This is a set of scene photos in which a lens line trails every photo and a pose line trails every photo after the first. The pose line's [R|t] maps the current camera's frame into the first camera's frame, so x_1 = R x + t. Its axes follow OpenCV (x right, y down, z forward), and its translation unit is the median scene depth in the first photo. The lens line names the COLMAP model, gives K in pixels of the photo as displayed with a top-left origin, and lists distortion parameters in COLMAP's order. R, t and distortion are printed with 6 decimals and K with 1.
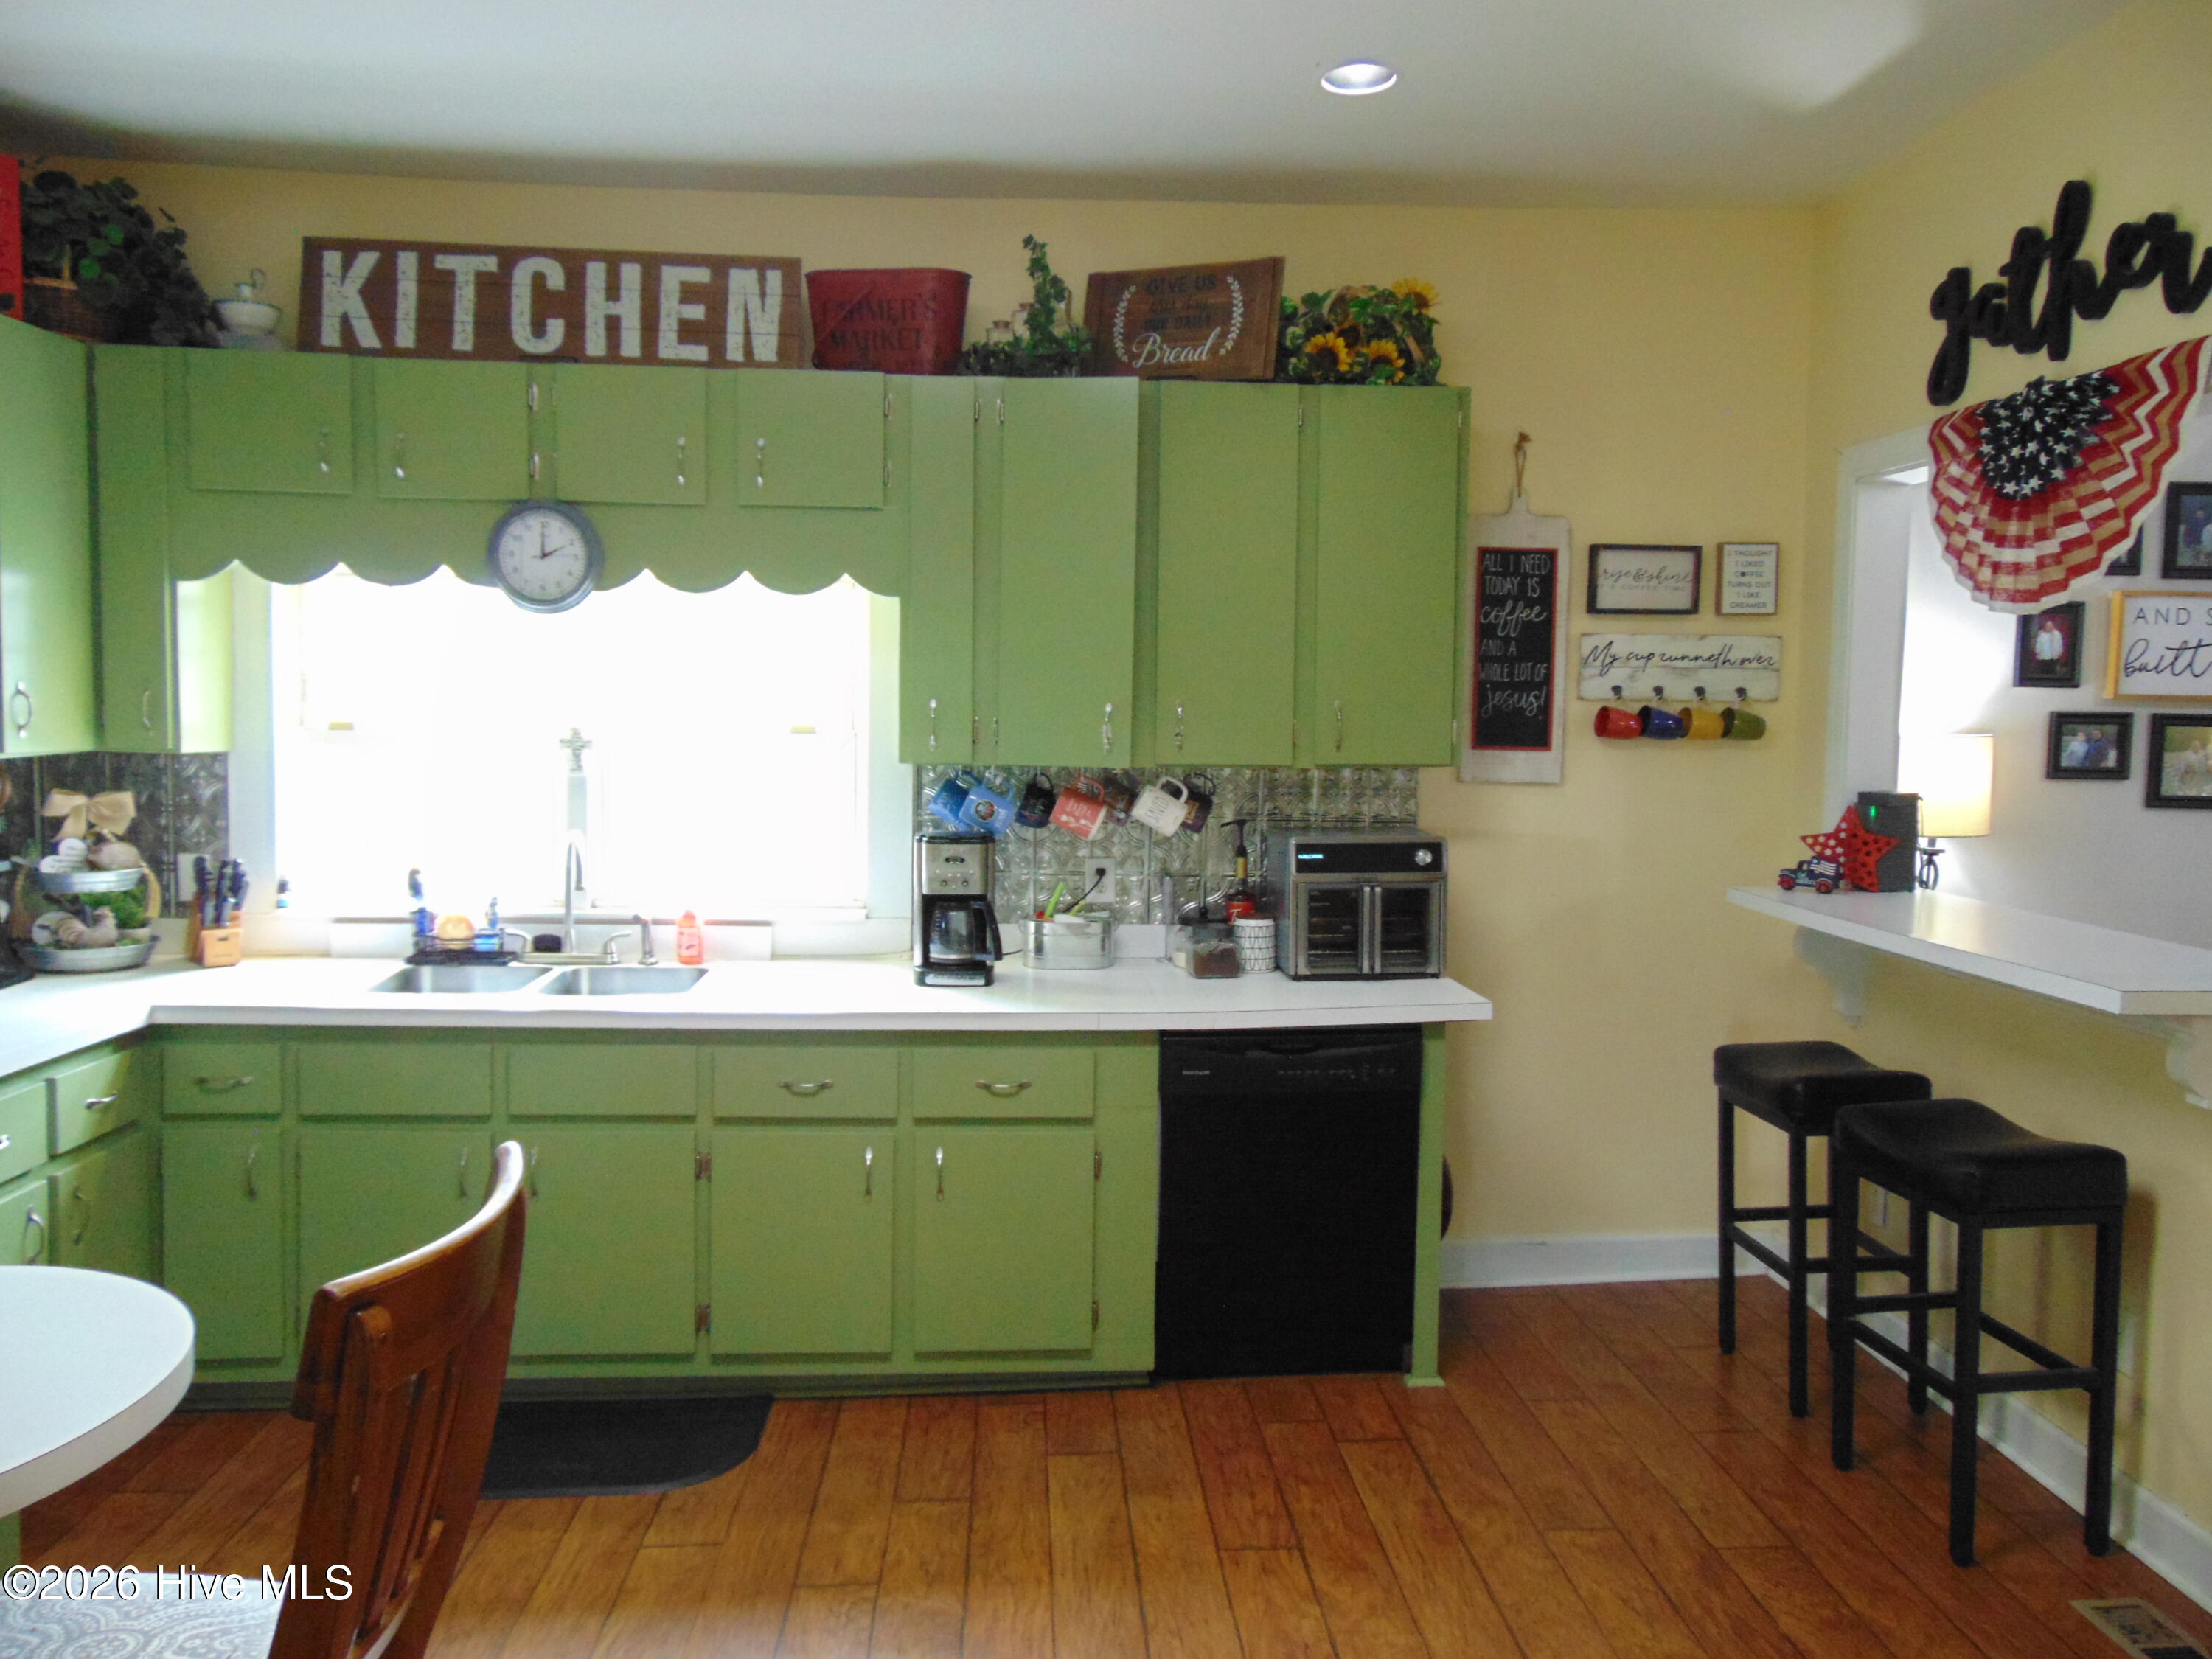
lens RADIAL K [[1655.8, 0, 1113.2], [0, 1655.8, 821.5], [0, 0, 1]] dist [-0.042504, 0.082959]
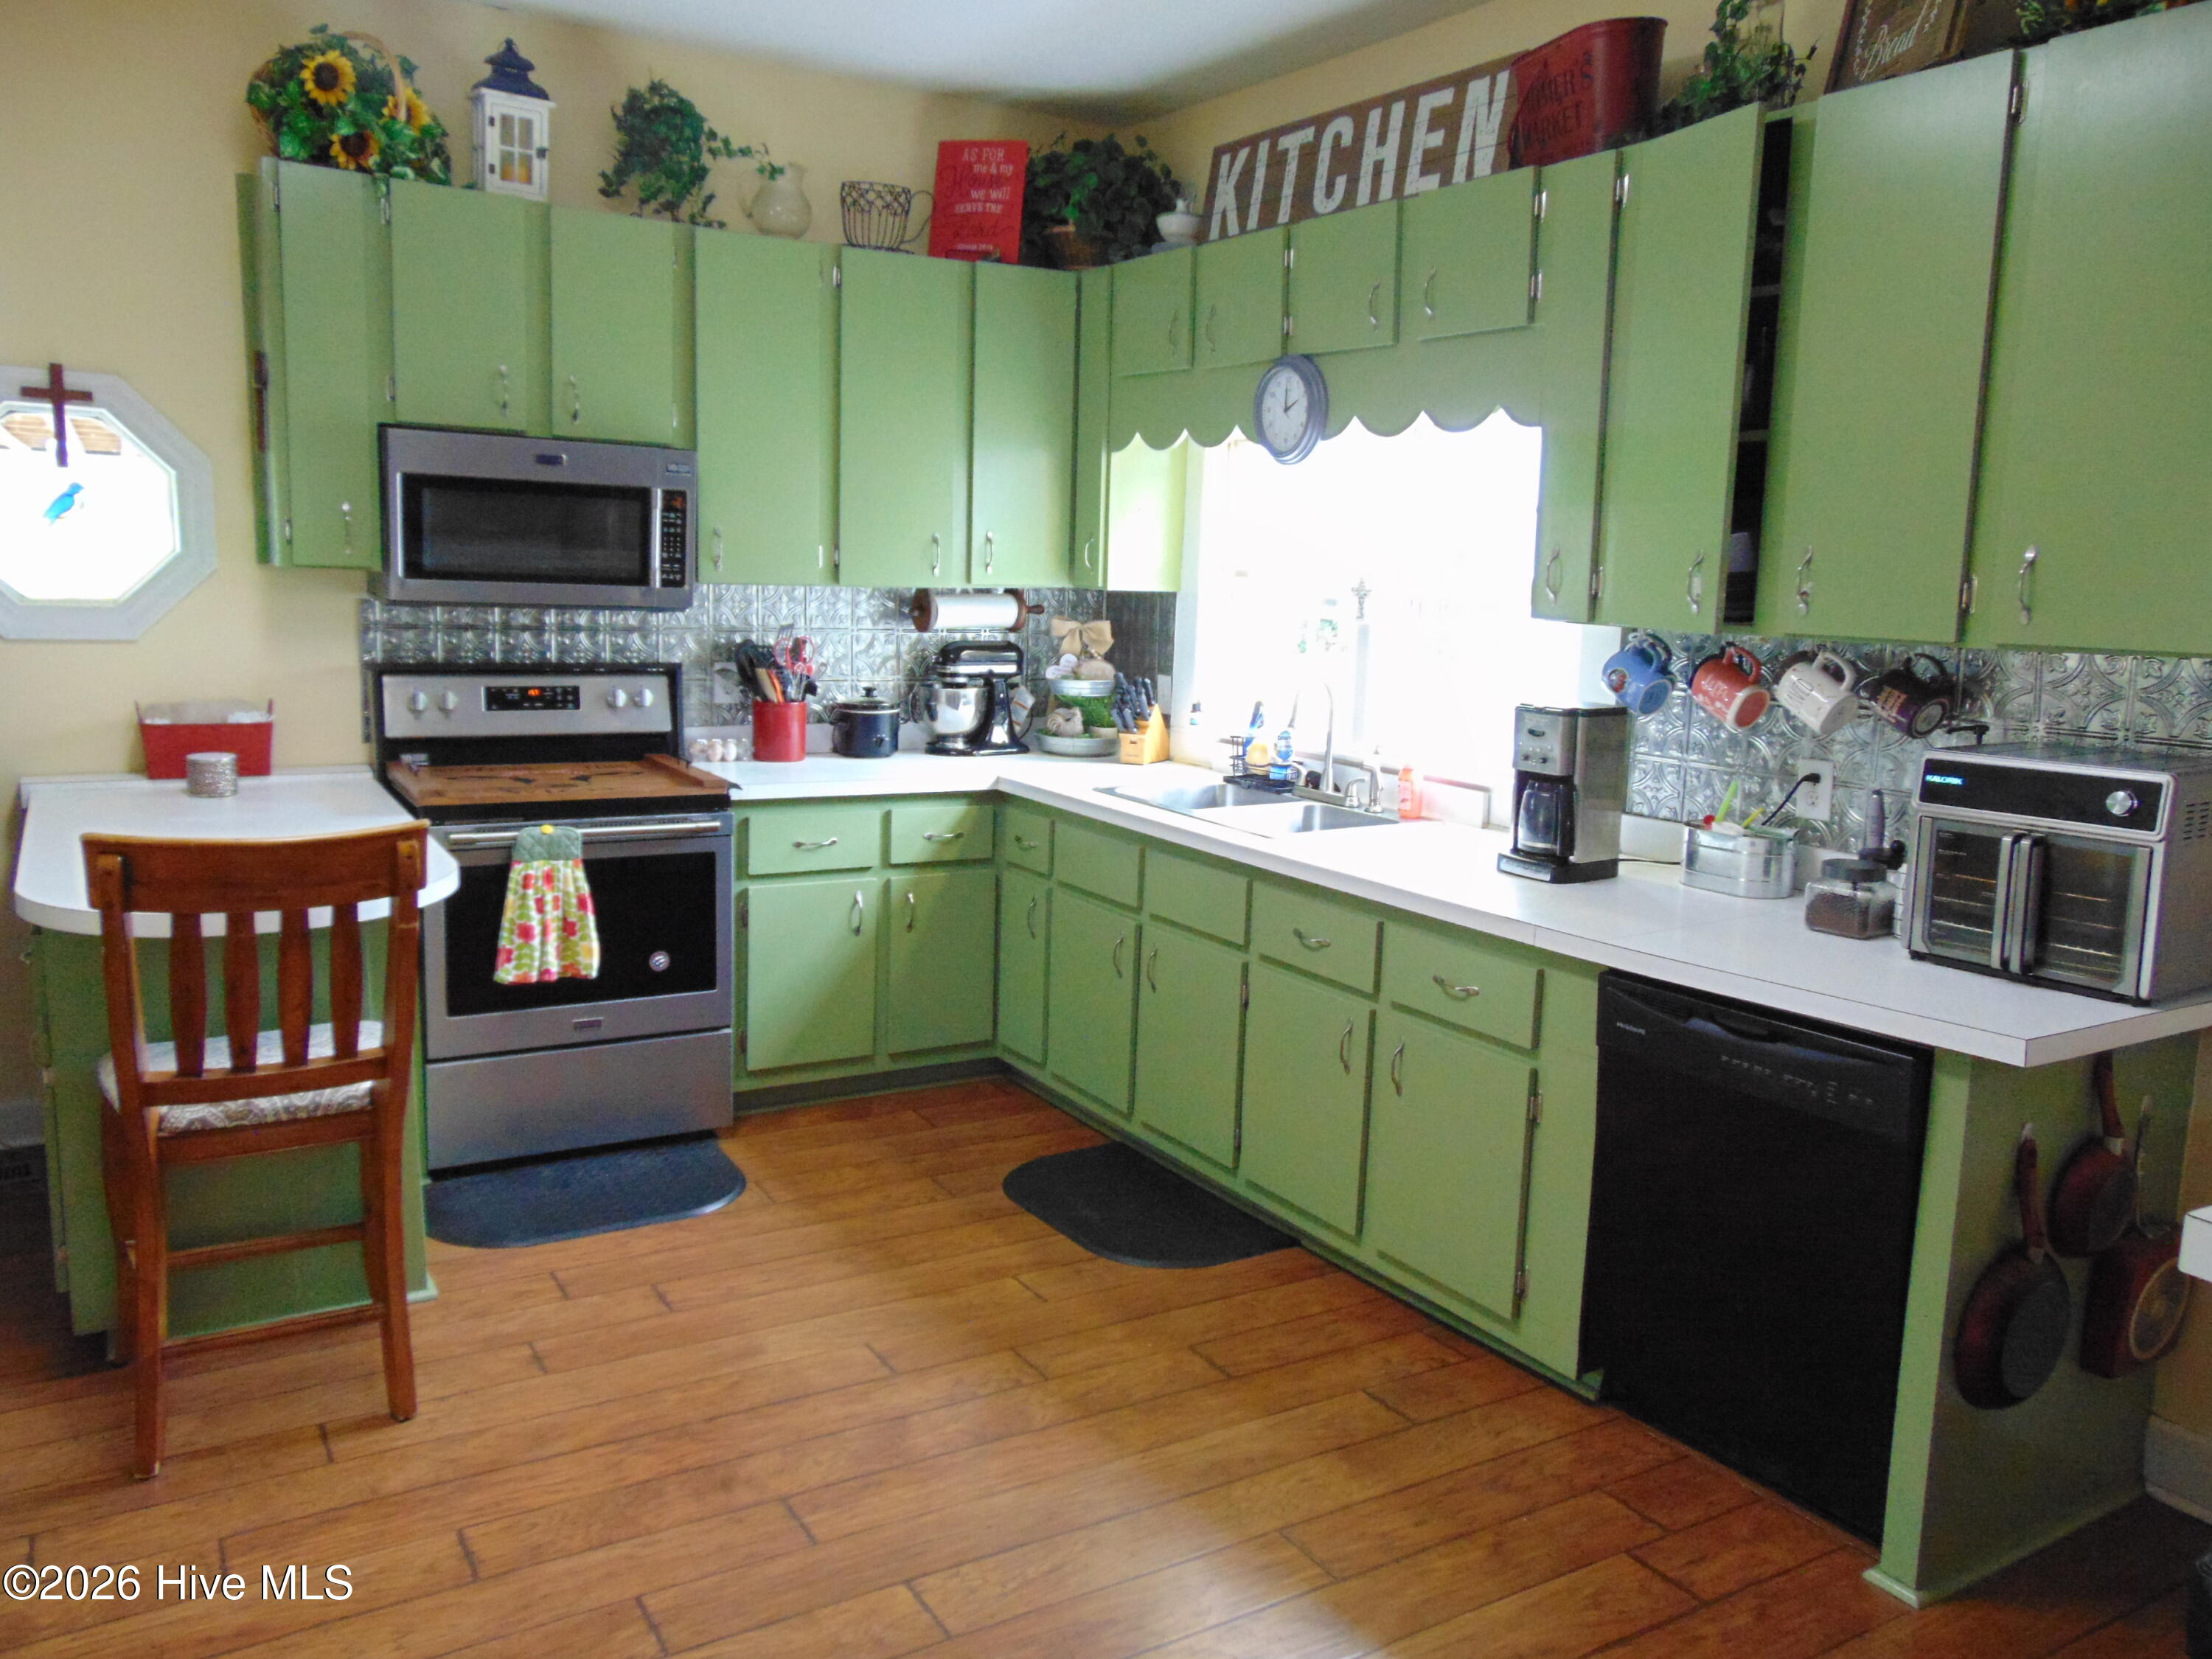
lens RADIAL K [[1645.3, 0, 1110.5], [0, 1645.3, 823.9], [0, 0, 1]] dist [-0.036281, 0.066275]
pose [[0.472217, 0.140715, -0.870178, 0.546741], [-0.085481, 0.989834, 0.113677, -0.007584], [0.877328, 0.020703, 0.479445, 0.391882]]
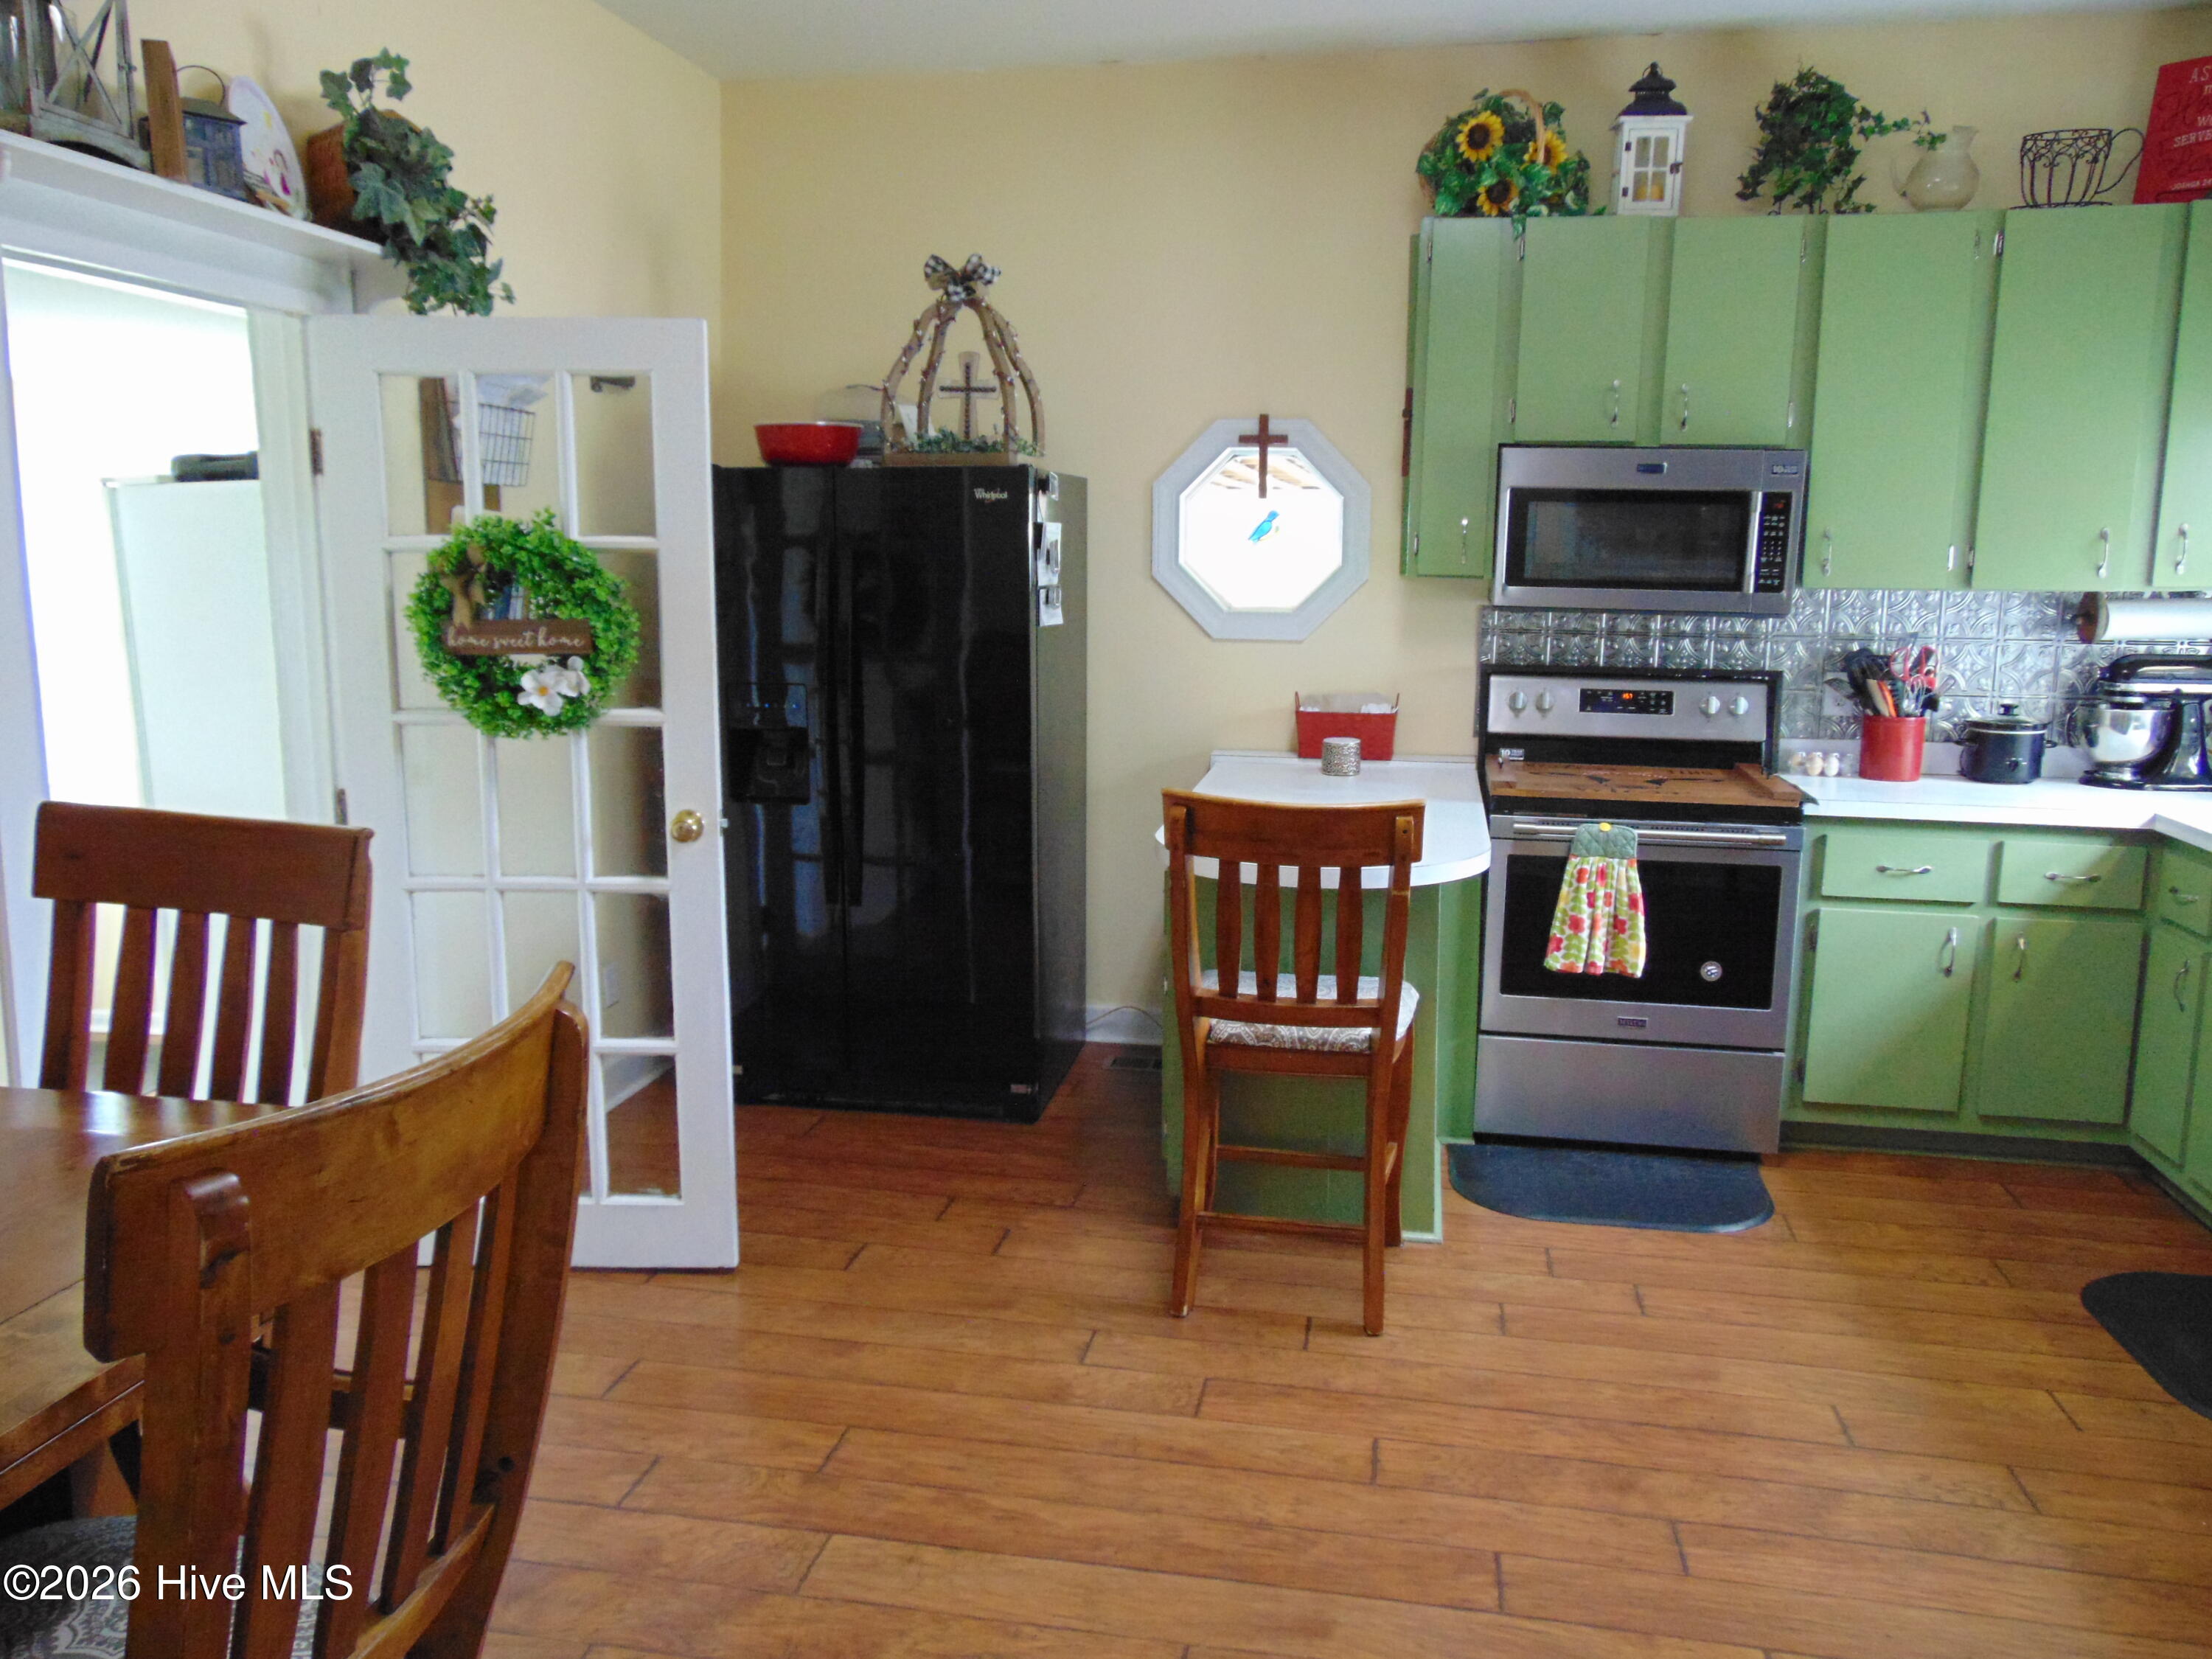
lens RADIAL K [[1645.3, 0, 1110.5], [0, 1645.3, 823.9], [0, 0, 1]] dist [-0.036281, 0.066275]
pose [[-0.240068, 0.143319, -0.960118, 0.578474], [-0.076097, 0.983220, 0.165795, -0.010503], [0.967769, 0.112864, -0.225134, 0.498180]]
